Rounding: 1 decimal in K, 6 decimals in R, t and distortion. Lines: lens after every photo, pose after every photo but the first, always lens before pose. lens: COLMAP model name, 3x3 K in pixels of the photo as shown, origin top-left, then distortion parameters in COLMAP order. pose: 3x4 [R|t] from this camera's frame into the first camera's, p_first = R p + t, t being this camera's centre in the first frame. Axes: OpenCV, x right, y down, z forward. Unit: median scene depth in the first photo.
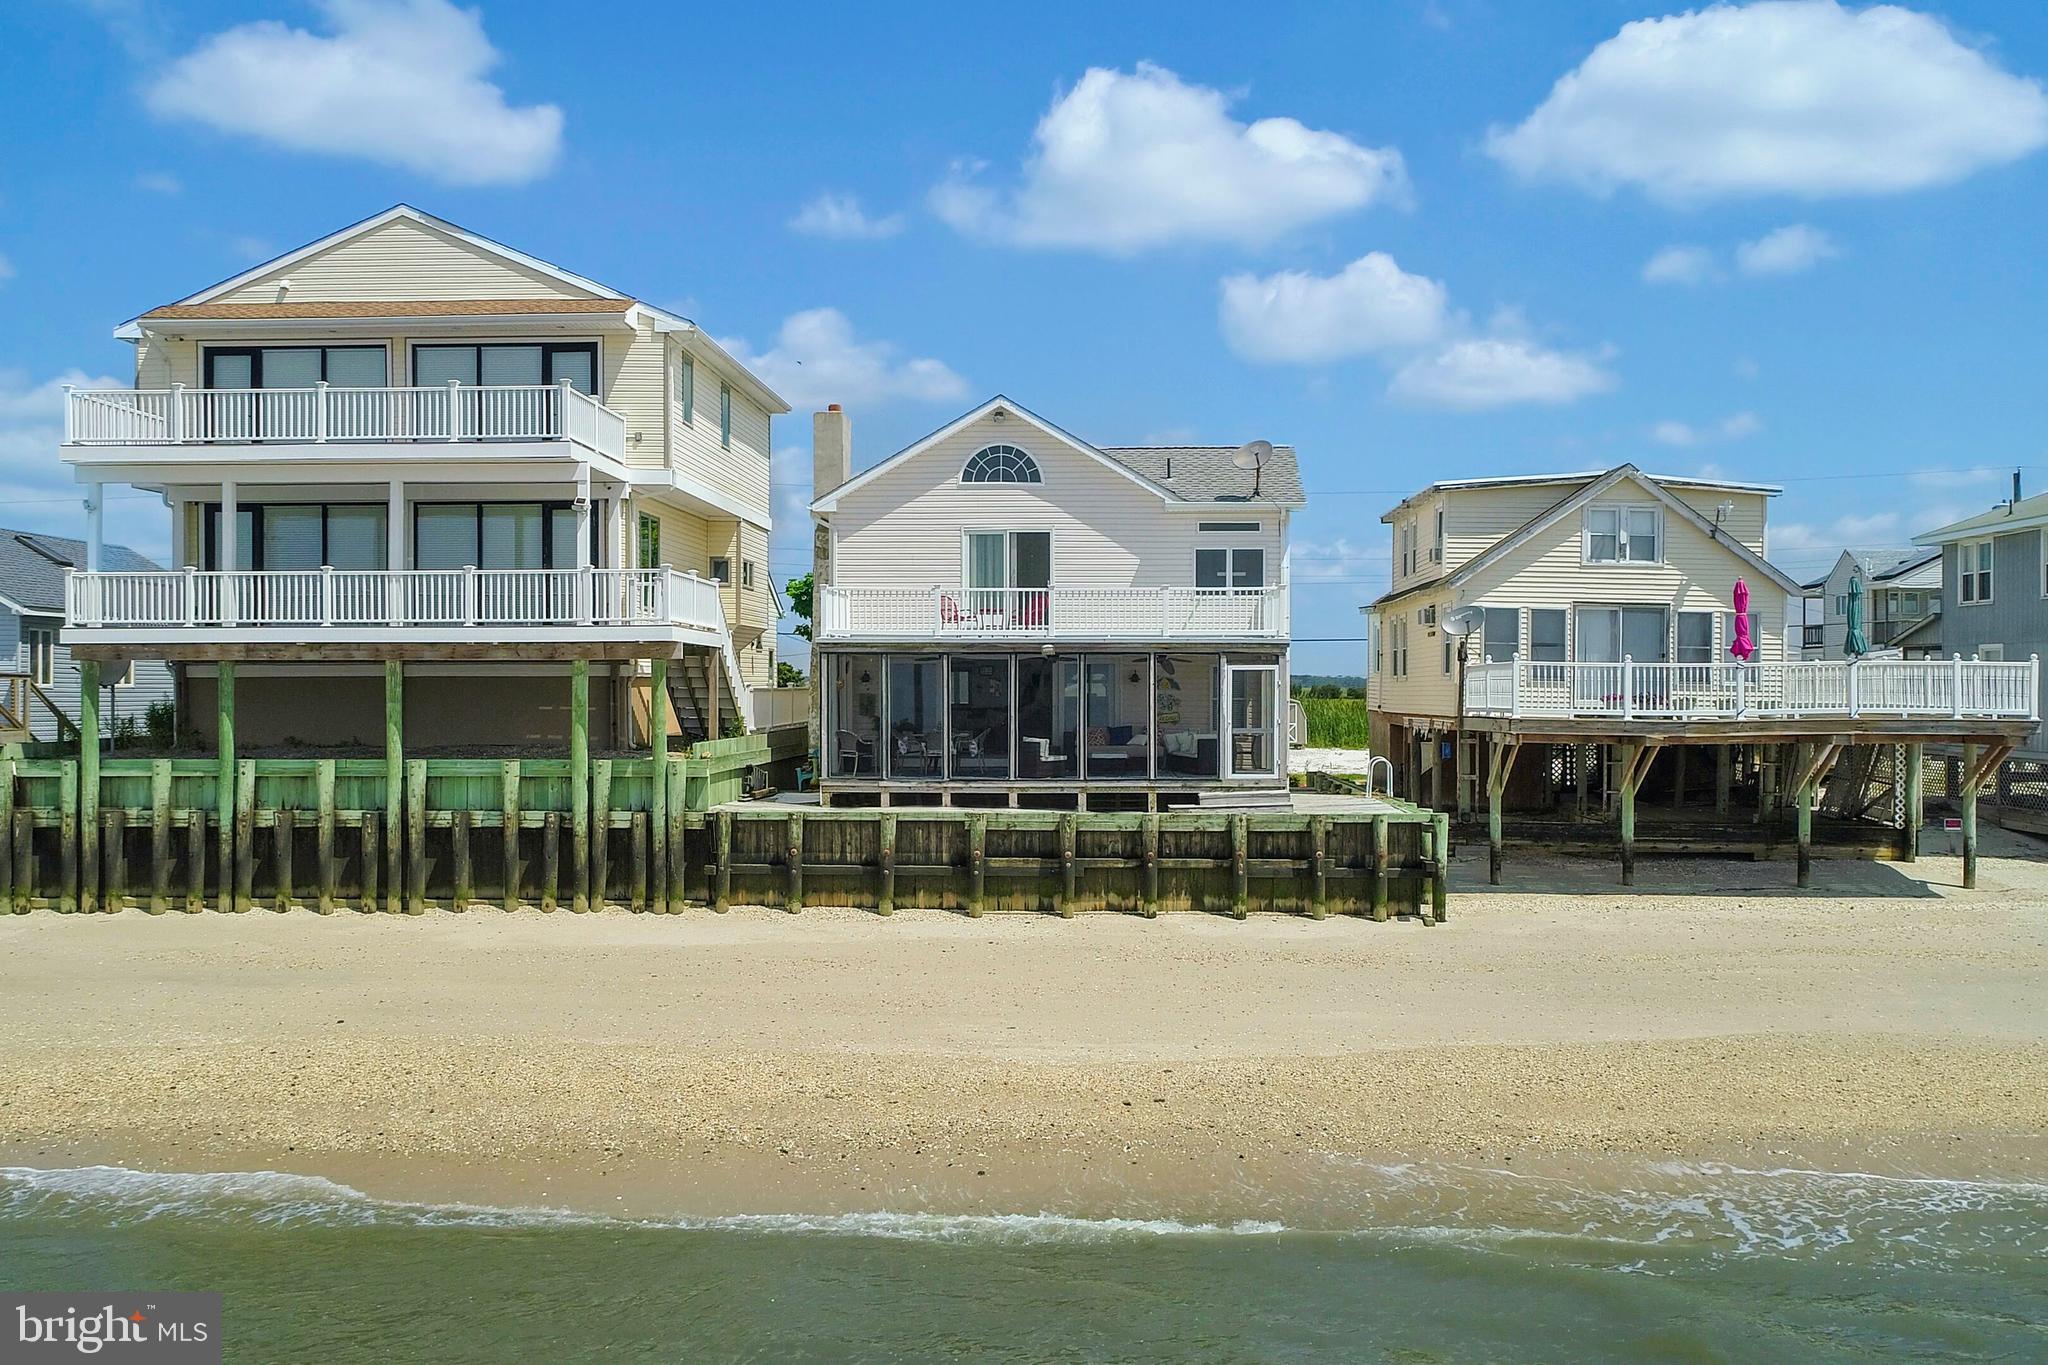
lens RADIAL K [[1762.5, 0, 1047.9], [0, 1762.5, 679.9], [0, 0, 1]] dist [0.008133, -0.005464]
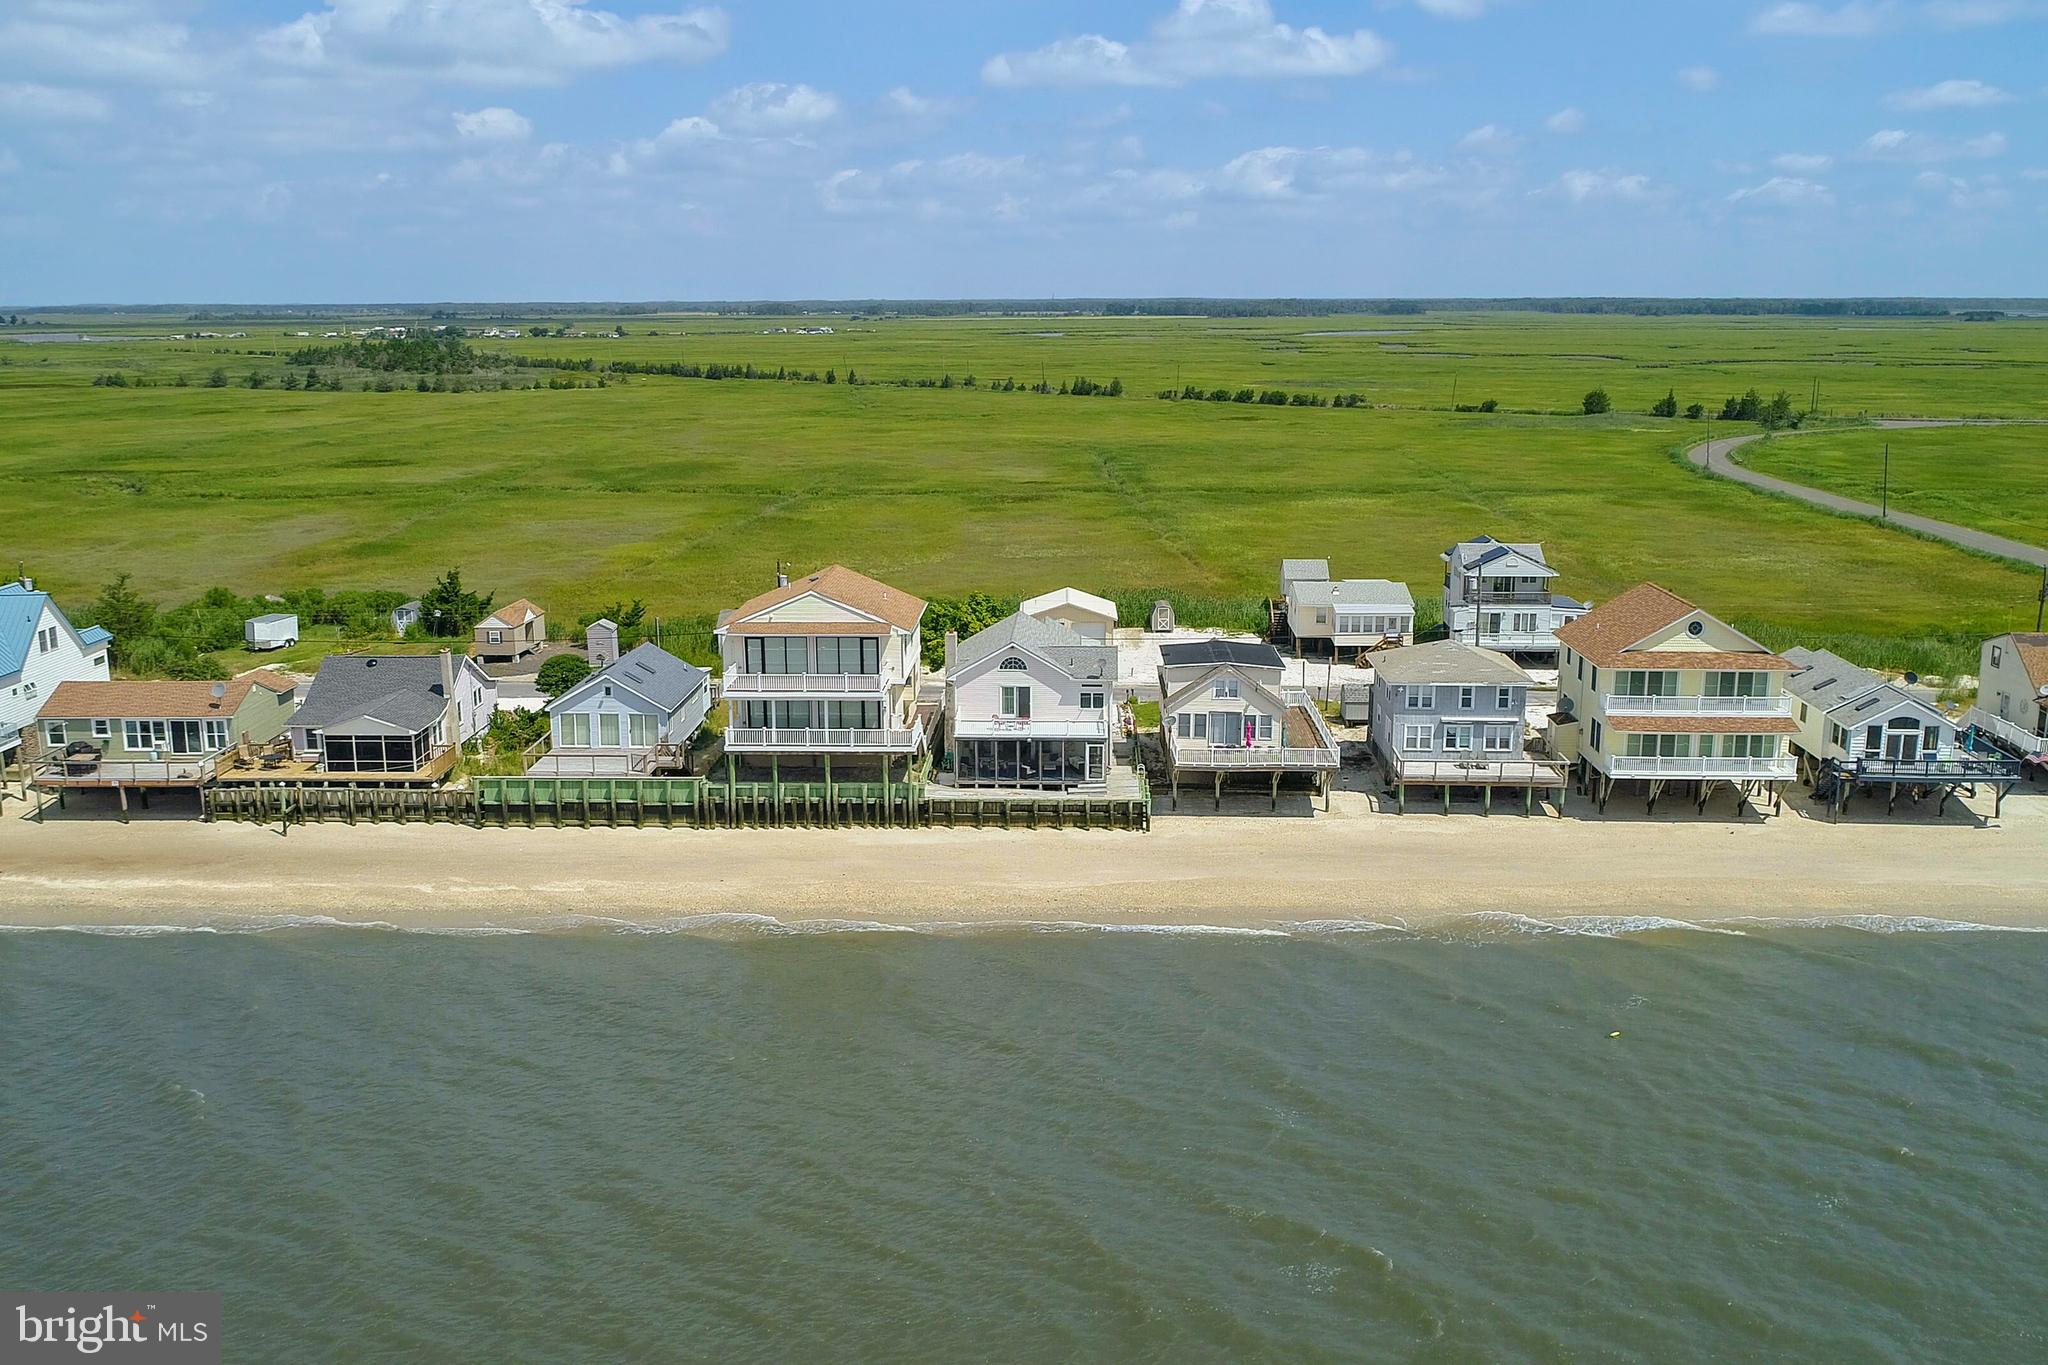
lens RADIAL K [[1784.1, 0, 1079.6], [0, 1784.1, 610.7], [0, 0, 1]] dist [-0.002746, -0.007344]
pose [[0.999641, -0.000682, 0.026800, 0.004074], [-0.003693, 0.986642, 0.162861, -0.738532], [-0.026553, -0.162902, 0.986285, -2.018826]]
